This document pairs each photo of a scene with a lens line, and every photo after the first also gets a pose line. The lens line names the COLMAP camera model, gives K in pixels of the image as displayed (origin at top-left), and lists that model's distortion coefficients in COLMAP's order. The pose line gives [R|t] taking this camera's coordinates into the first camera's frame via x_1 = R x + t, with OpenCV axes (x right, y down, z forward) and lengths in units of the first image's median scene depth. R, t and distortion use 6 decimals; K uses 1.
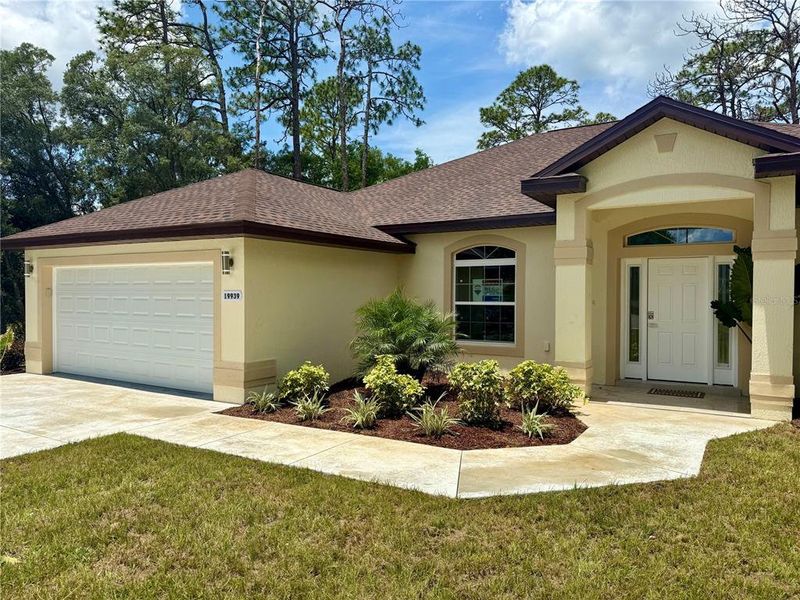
lens RADIAL K [[557.8, 0, 398.4], [0, 557.8, 306.5], [0, 0, 1]] dist [0.053773, -0.060933]
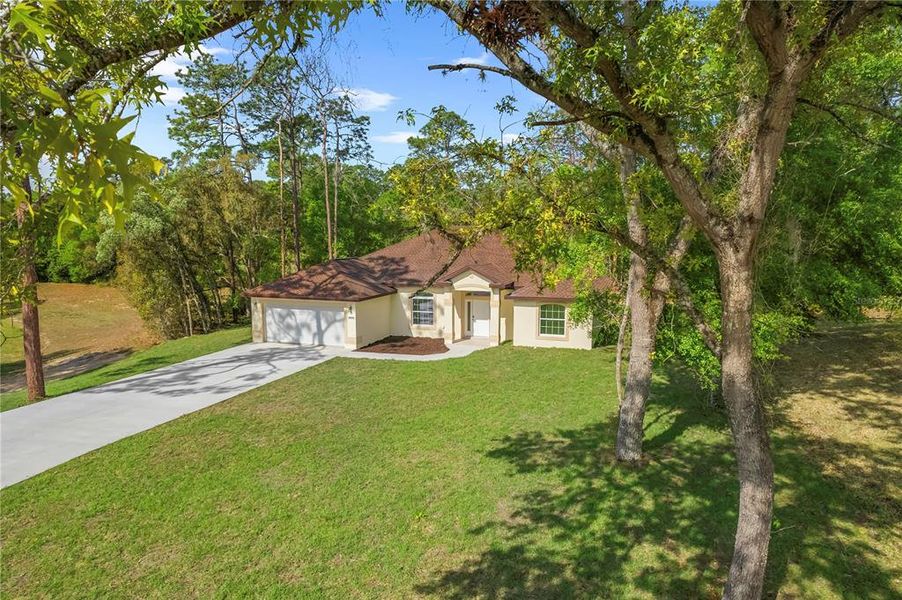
lens RADIAL K [[562.5, 0, 451.0], [0, 562.5, 300.0], [0, 0, 1]] dist [-0.000074, -0.000039]
pose [[0.972953, -0.029785, 0.229075, -0.383287], [0.010754, 0.996418, 0.083879, -0.320061], [-0.230752, -0.079147, 0.969788, -1.919249]]
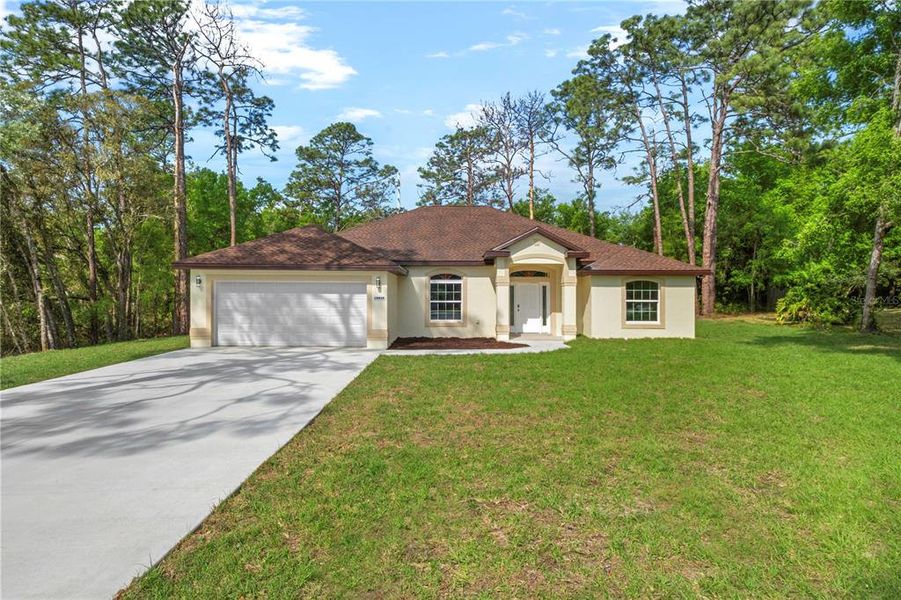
lens RADIAL K [[527.0, 0, 450.5], [0, 527.0, 300.0], [0, 0, 1]] dist [-0.001227, -0.000845]
pose [[0.841710, -0.002989, 0.539921, -0.909817], [0.012360, 0.999829, -0.013733, 0.015508], [-0.539788, 0.018233, 0.841604, -0.665151]]
